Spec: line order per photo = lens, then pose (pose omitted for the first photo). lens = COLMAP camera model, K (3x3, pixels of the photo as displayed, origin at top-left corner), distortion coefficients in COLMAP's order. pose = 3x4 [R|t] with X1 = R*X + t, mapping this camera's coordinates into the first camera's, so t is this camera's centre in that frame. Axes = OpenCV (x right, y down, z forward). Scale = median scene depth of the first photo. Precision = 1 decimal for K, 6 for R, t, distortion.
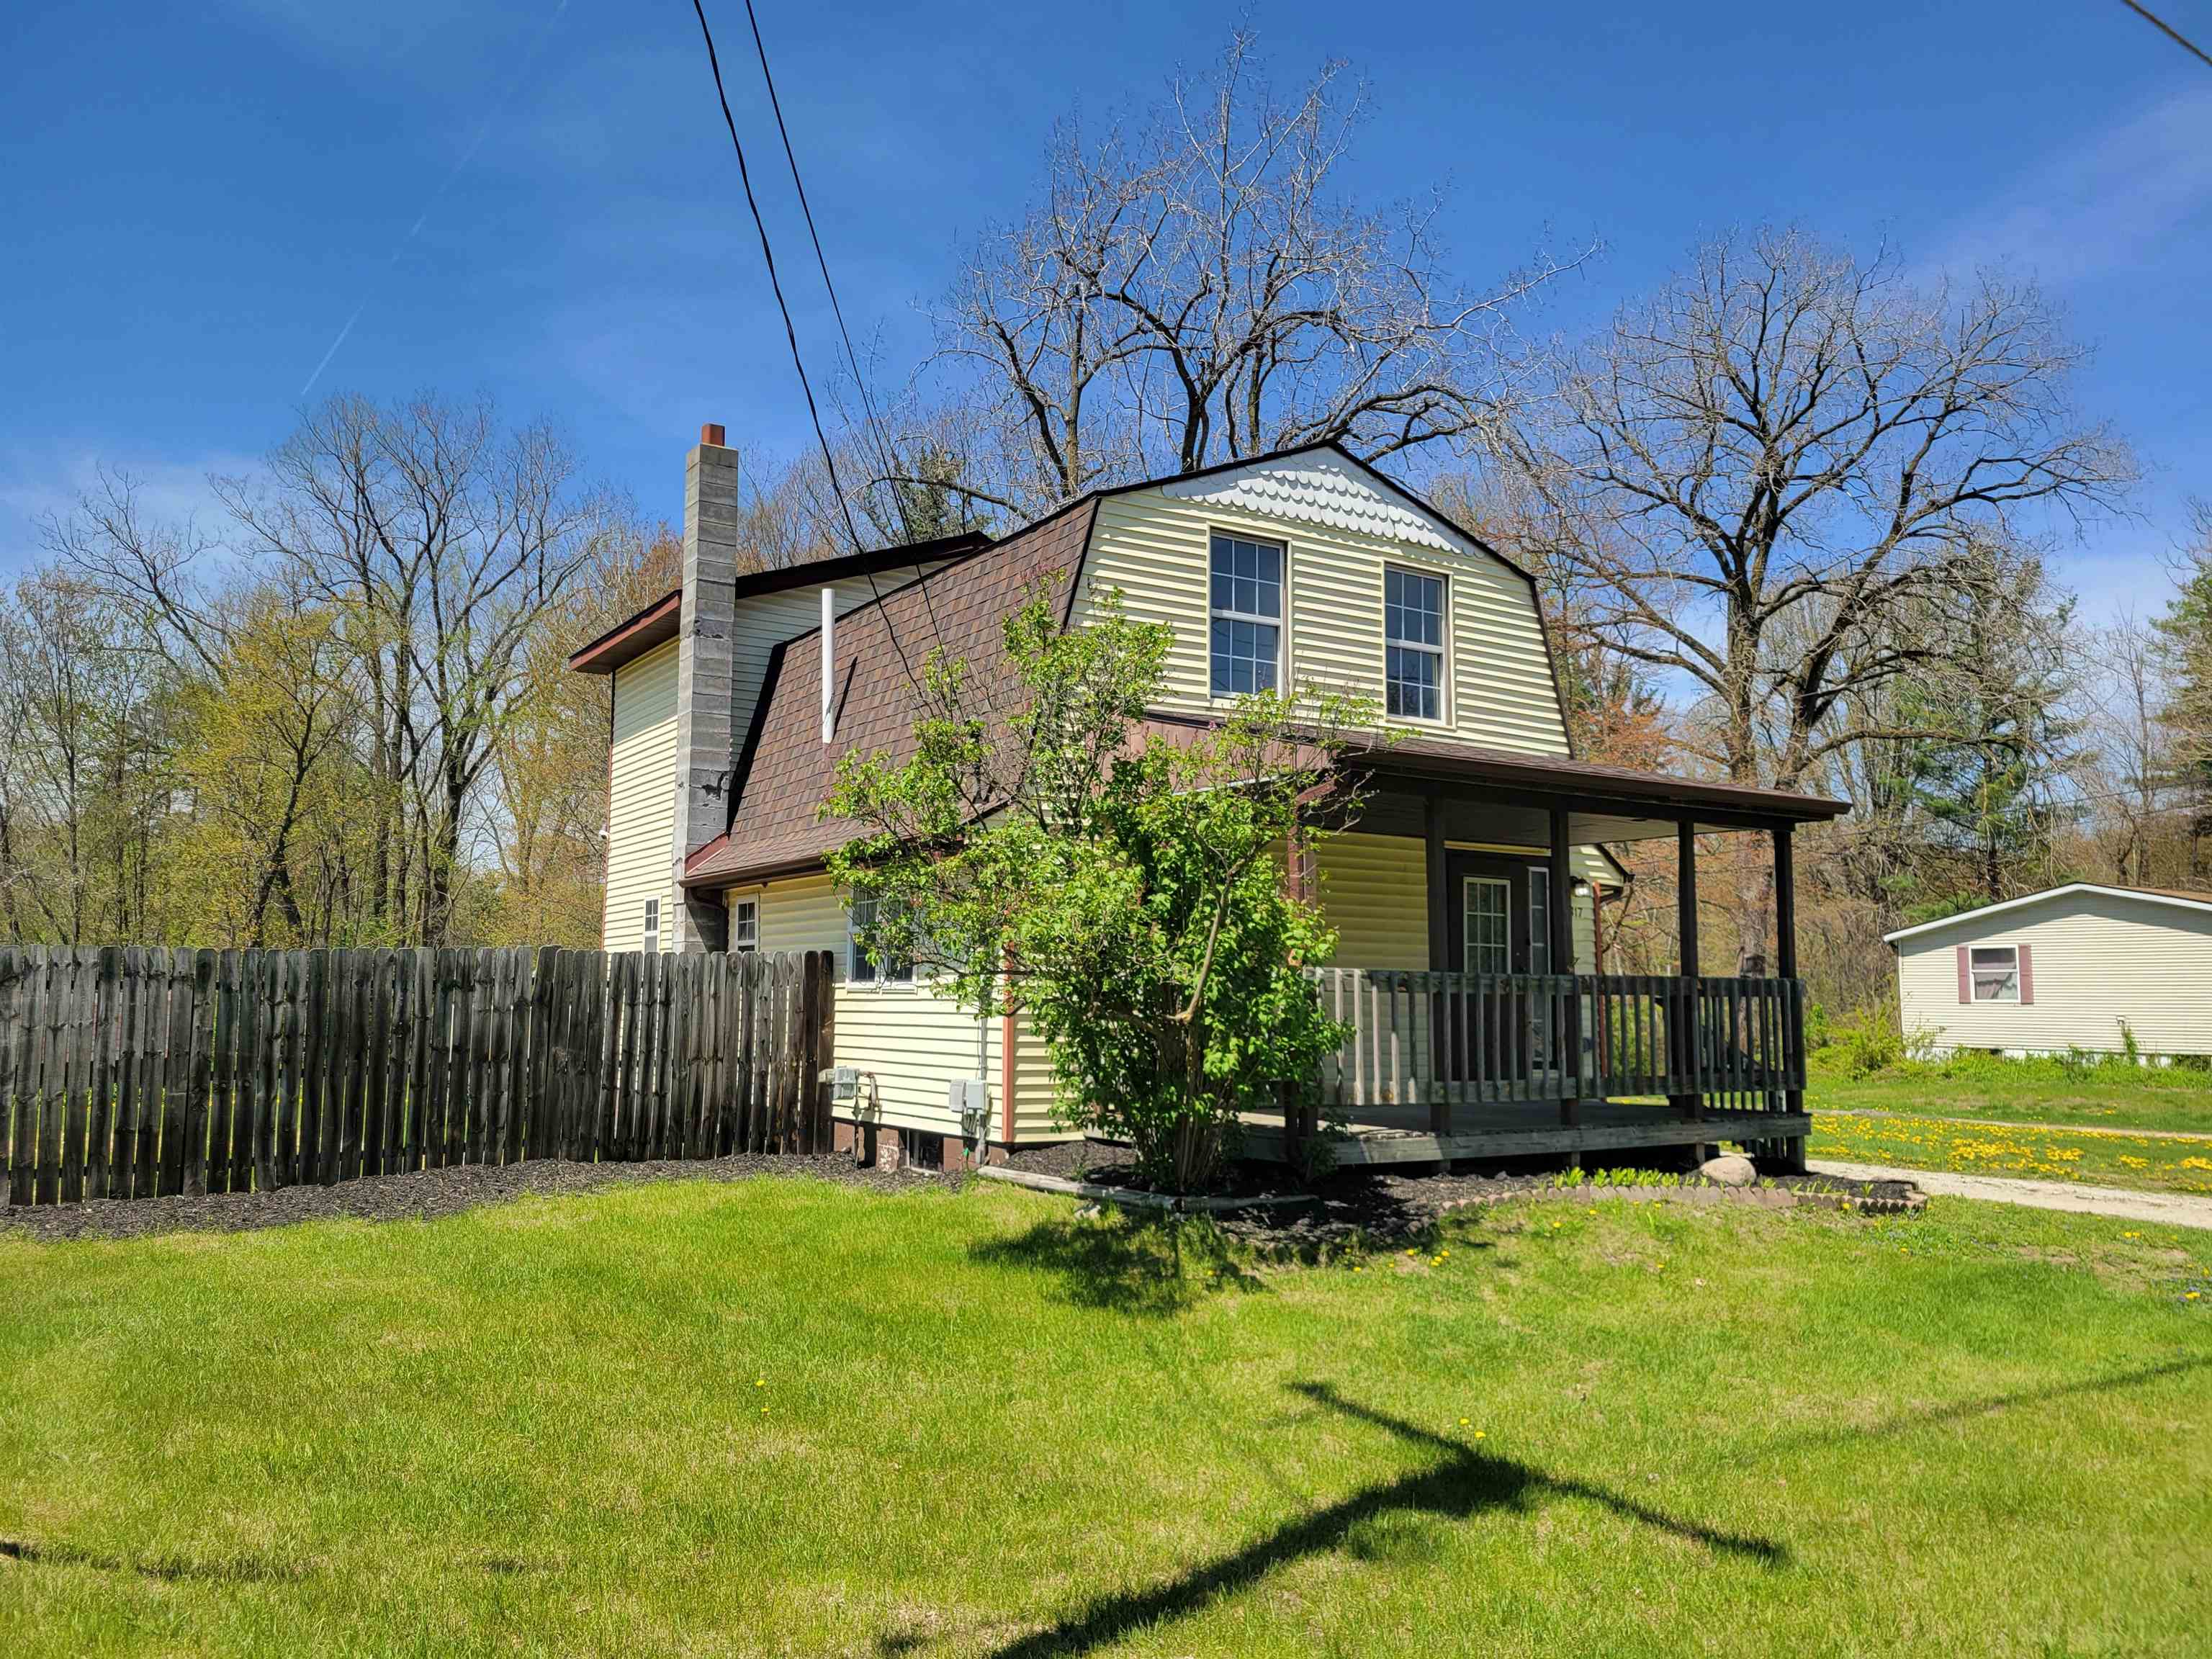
lens RADIAL K [[1700.8, 0, 1106.0], [0, 1700.8, 829.5], [0, 0, 1]] dist [0.104424, 0.000082]
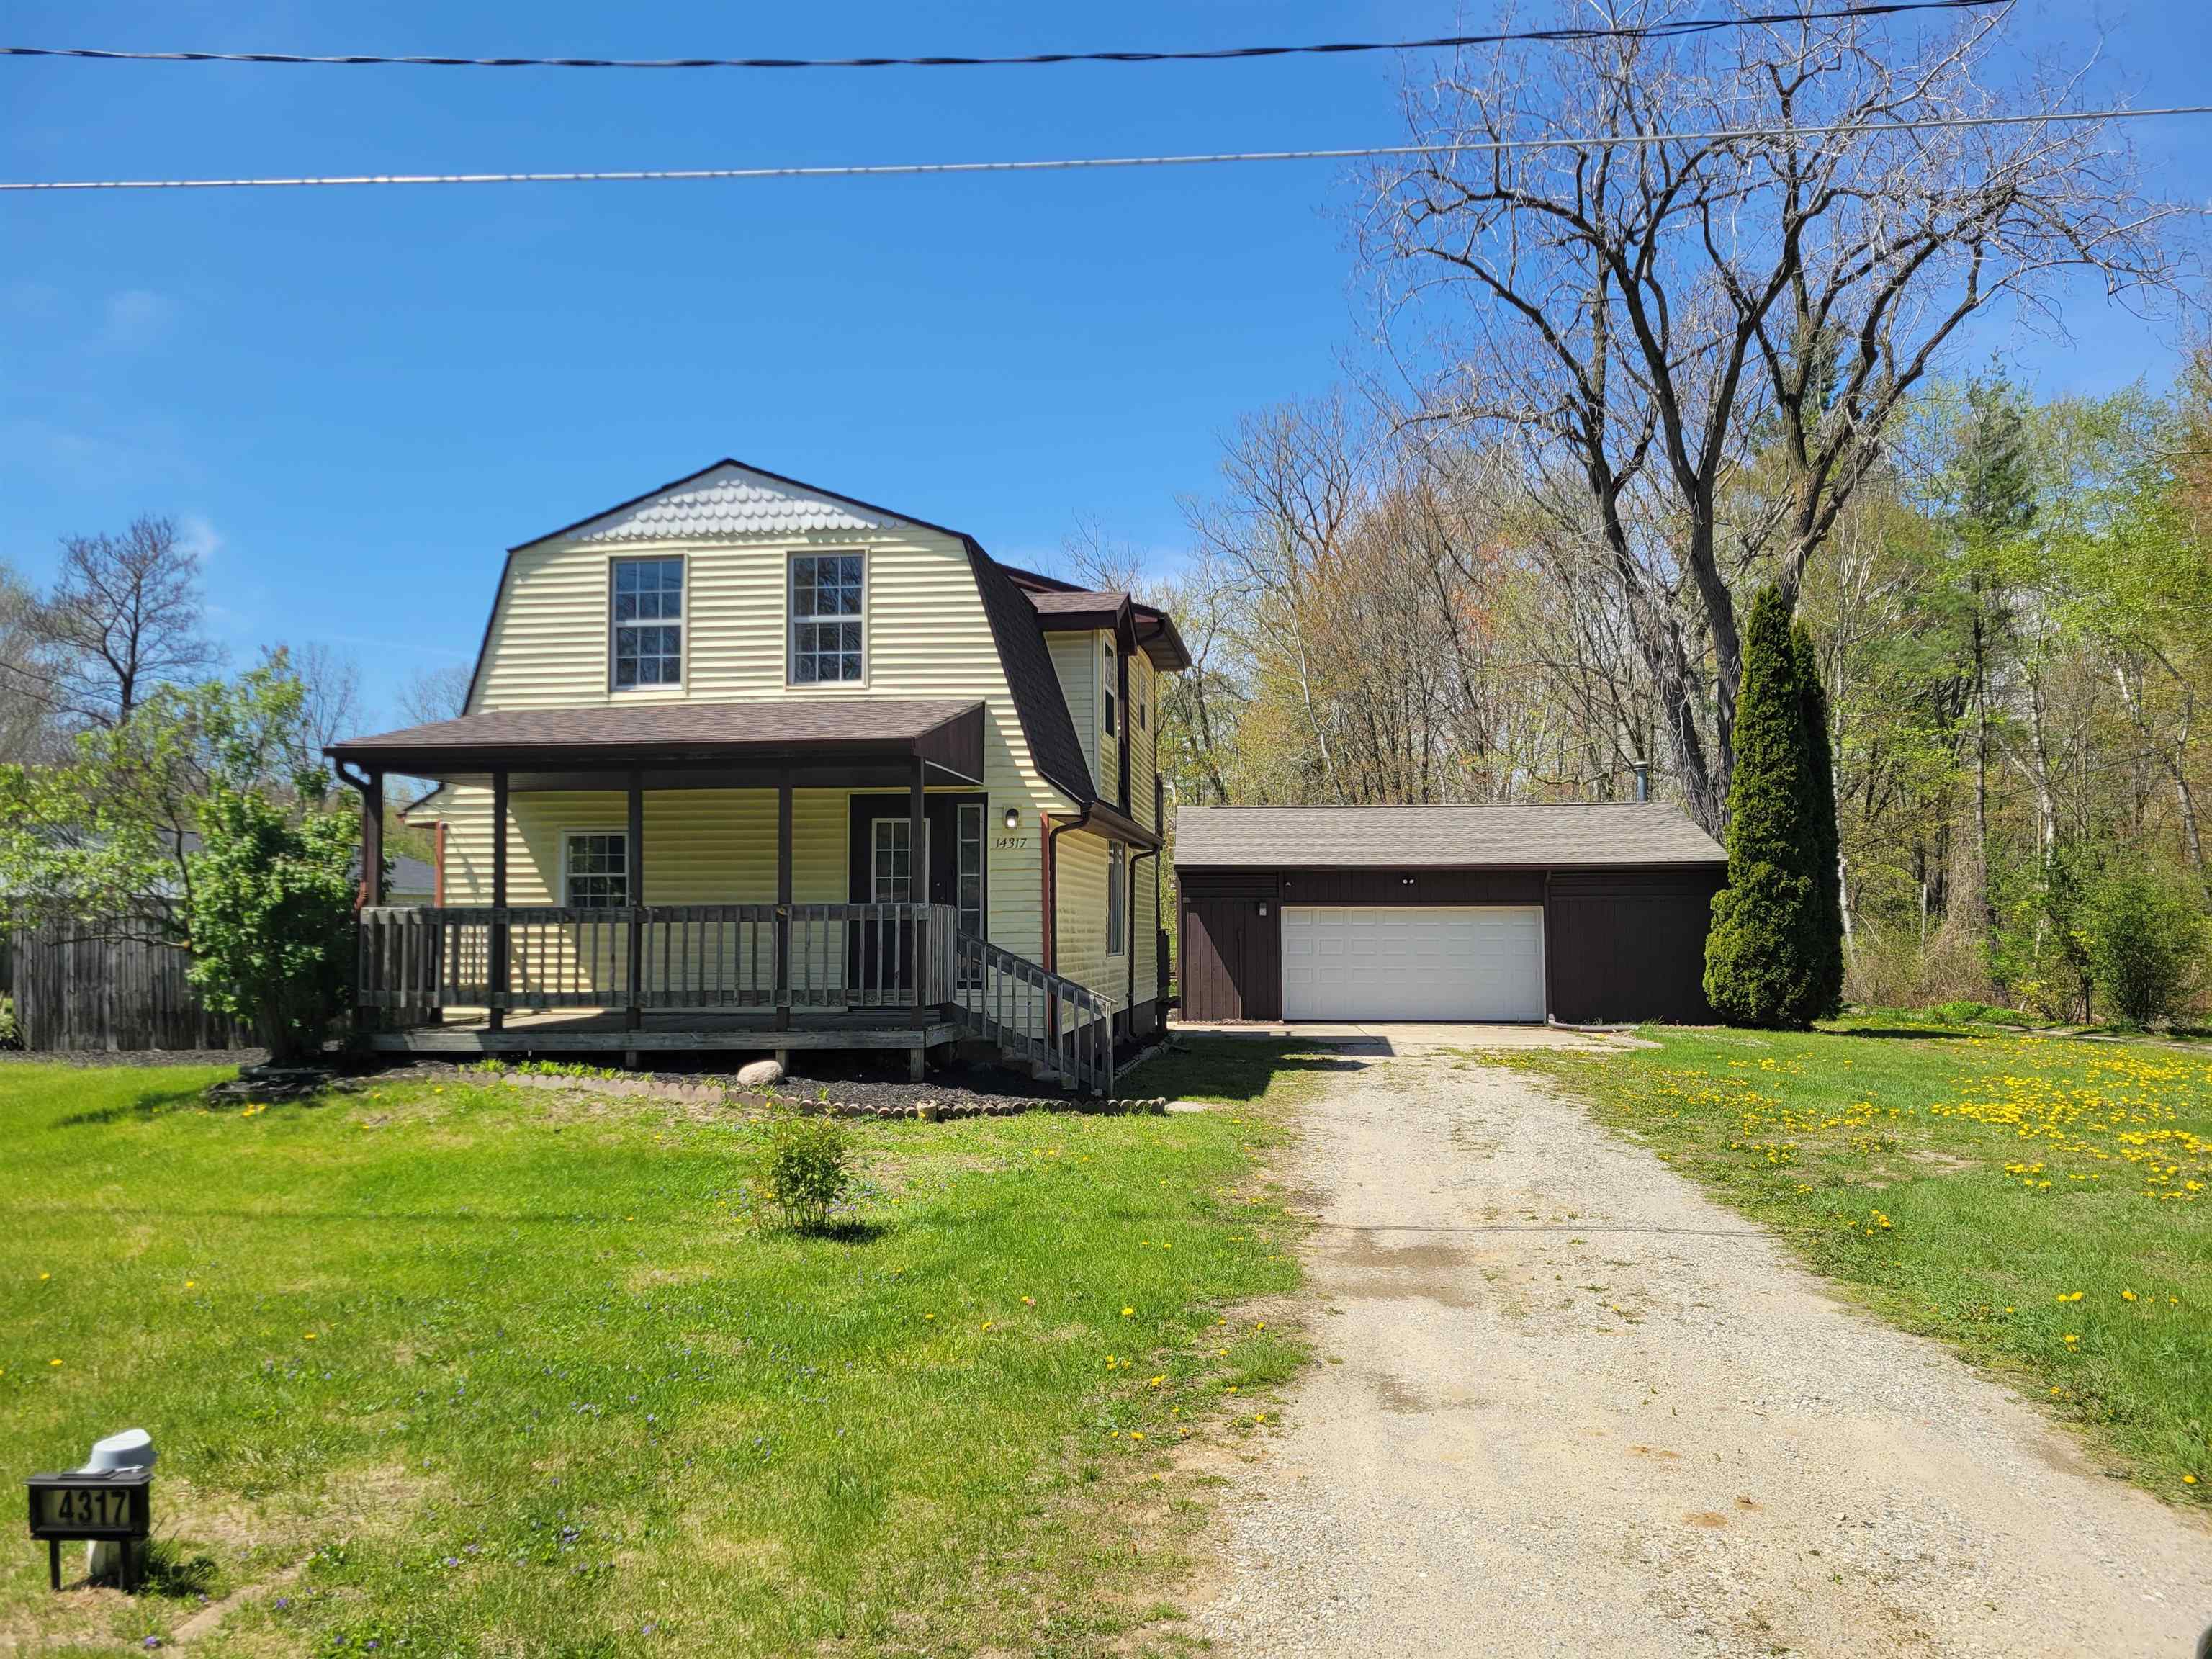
lens RADIAL K [[1700.8, 0, 1106.0], [0, 1700.8, 829.5], [0, 0, 1]] dist [0.104424, 0.000082]
pose [[0.742215, -0.049141, -0.668358, 1.104063], [0.078953, 0.996774, 0.014391, 0.031944], [0.665495, -0.063450, 0.743700, 0.271079]]
